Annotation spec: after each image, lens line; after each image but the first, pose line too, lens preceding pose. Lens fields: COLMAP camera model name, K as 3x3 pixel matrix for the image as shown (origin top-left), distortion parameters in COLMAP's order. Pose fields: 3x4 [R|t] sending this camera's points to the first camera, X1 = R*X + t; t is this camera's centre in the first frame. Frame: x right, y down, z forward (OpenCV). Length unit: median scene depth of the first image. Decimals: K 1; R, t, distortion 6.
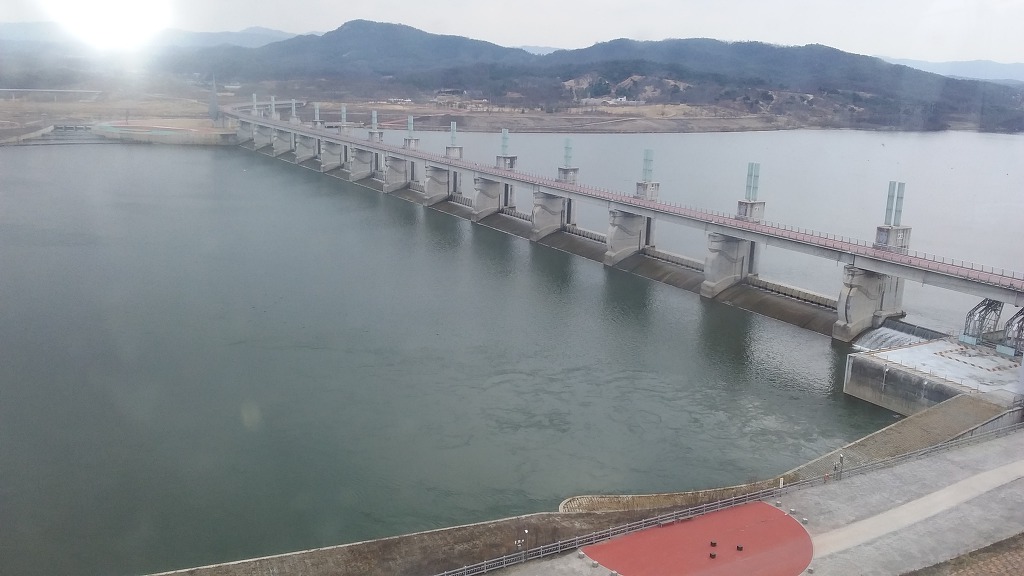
lens RADIAL K [[965.3, 0, 511.8], [0, 965.3, 280.3], [0, 0, 1]] dist [0.035374, 0.000000]
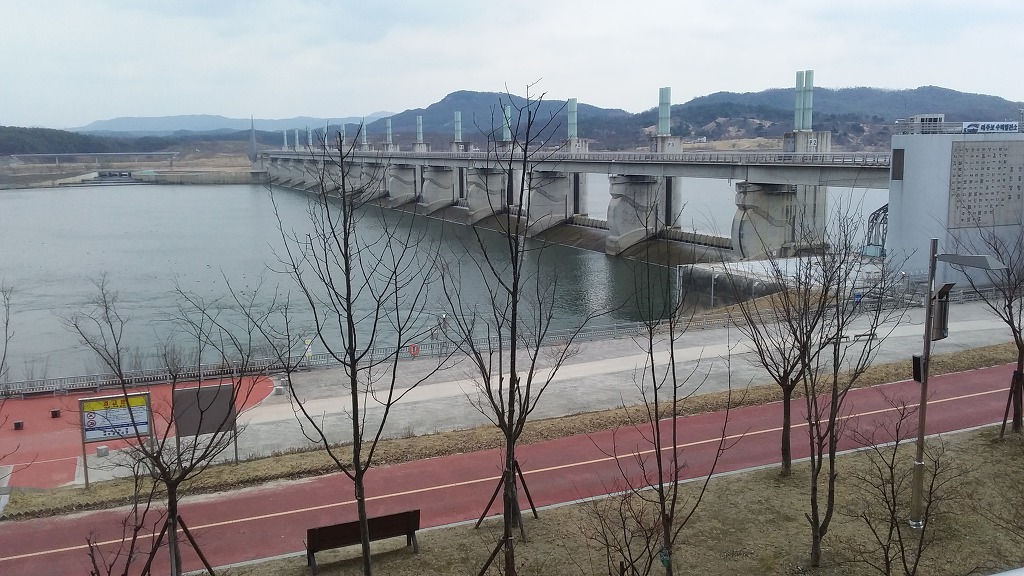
lens RADIAL K [[965.3, 0, 513.5], [0, 965.3, 283.2], [0, 0, 1]] dist [0.035374, 0.000000]
pose [[0.991349, -0.024143, -0.129012, 0.154972], [0.014510, 0.997071, -0.075095, 0.069129], [0.130447, 0.072574, 0.988795, 0.135023]]
